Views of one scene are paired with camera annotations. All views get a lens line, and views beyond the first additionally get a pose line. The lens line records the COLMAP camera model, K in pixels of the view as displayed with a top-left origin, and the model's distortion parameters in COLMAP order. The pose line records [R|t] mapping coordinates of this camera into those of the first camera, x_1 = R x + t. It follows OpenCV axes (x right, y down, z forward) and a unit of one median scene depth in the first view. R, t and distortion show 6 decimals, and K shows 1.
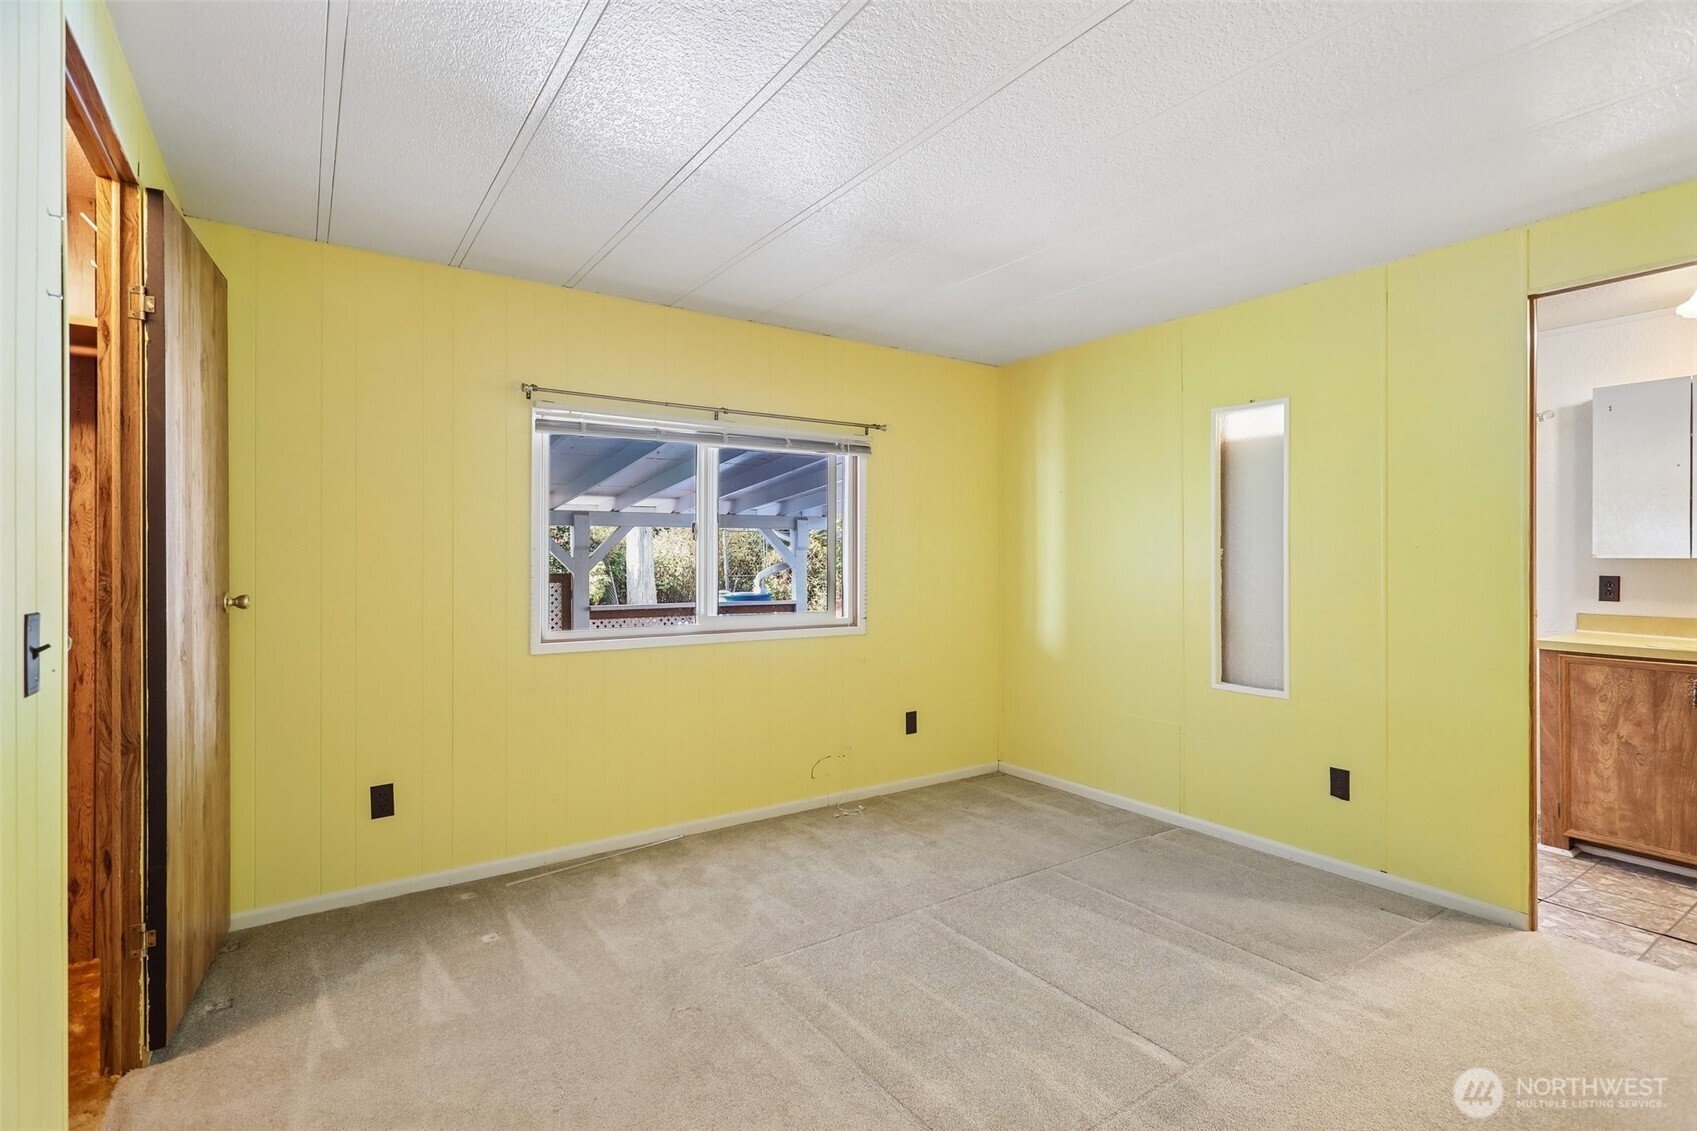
lens RADIAL K [[796.1, 0, 850.5], [0, 796.1, 557.5], [0, 0, 1]] dist [-0.001763, 0.002193]
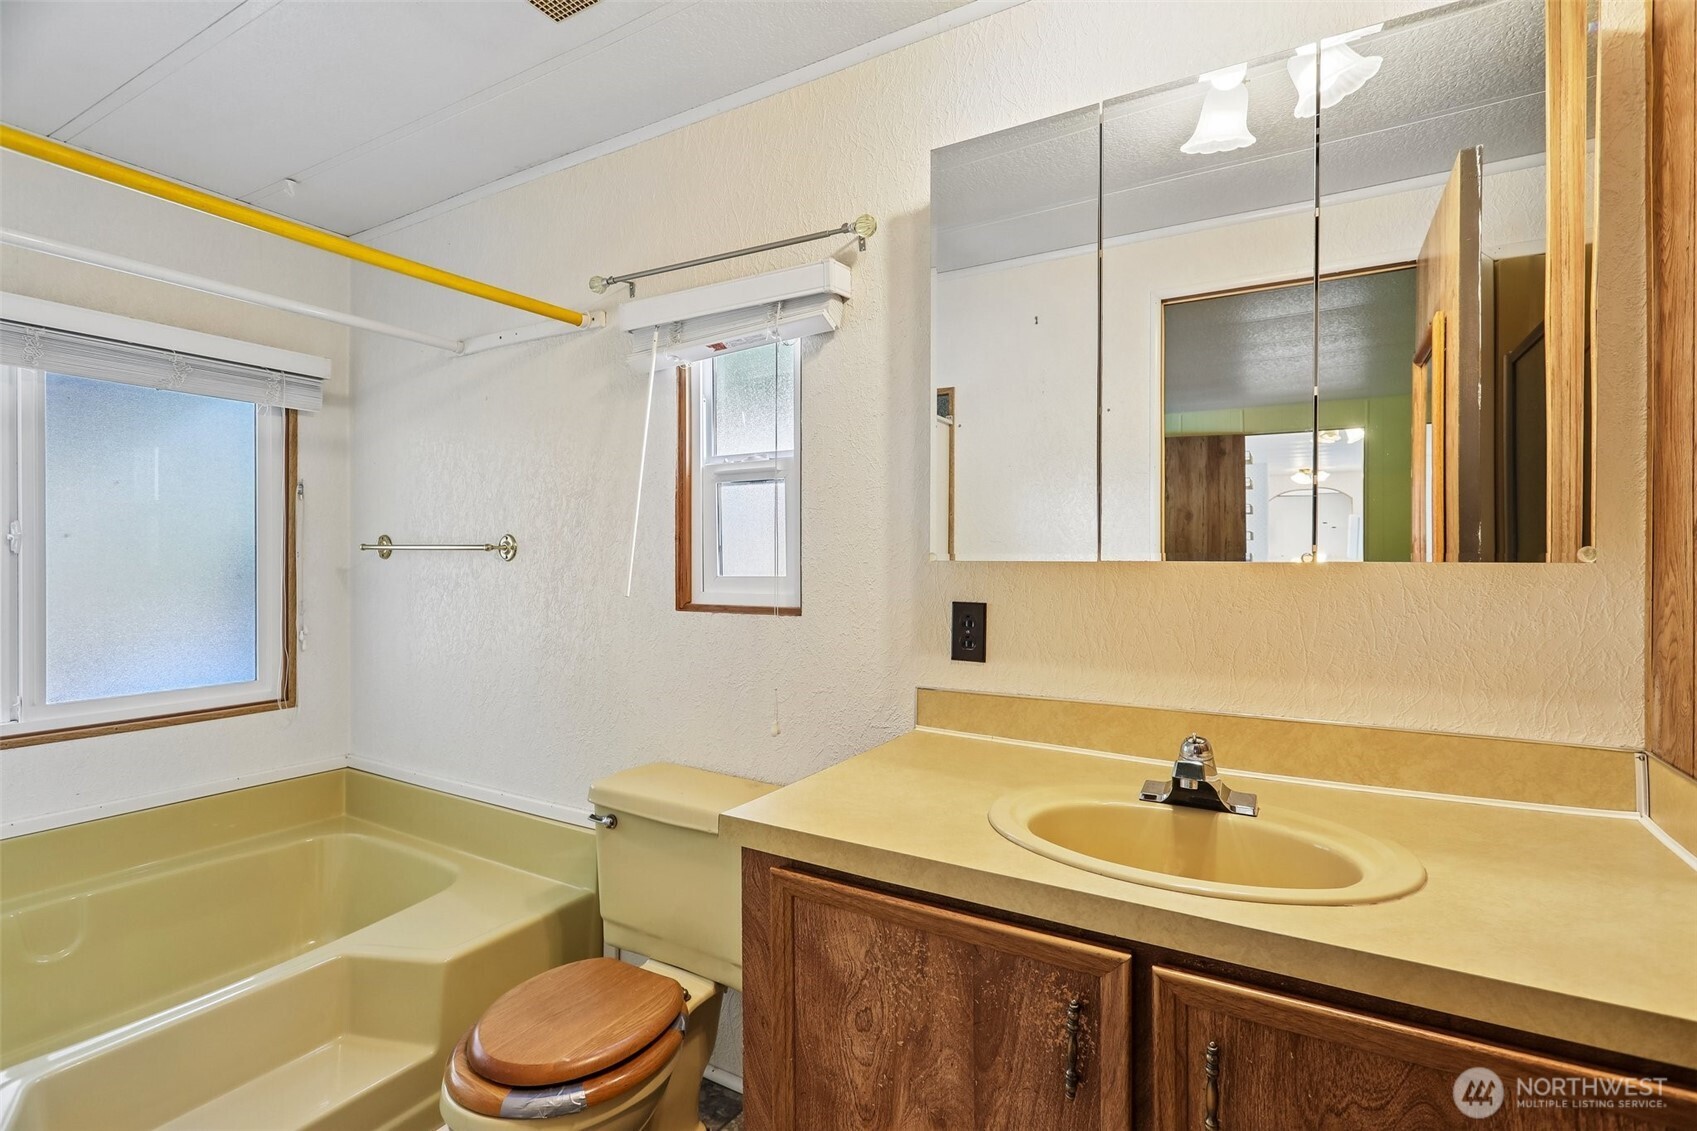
lens RADIAL K [[796.1, 0, 849.4], [0, 796.1, 560.3], [0, 0, 1]] dist [-0.001763, 0.002193]
pose [[0.905390, 0.000154, 0.424581, 0.804859], [-0.000228, 1.000000, 0.000121, 0.000337], [-0.424581, -0.000207, 0.905390, 0.720770]]
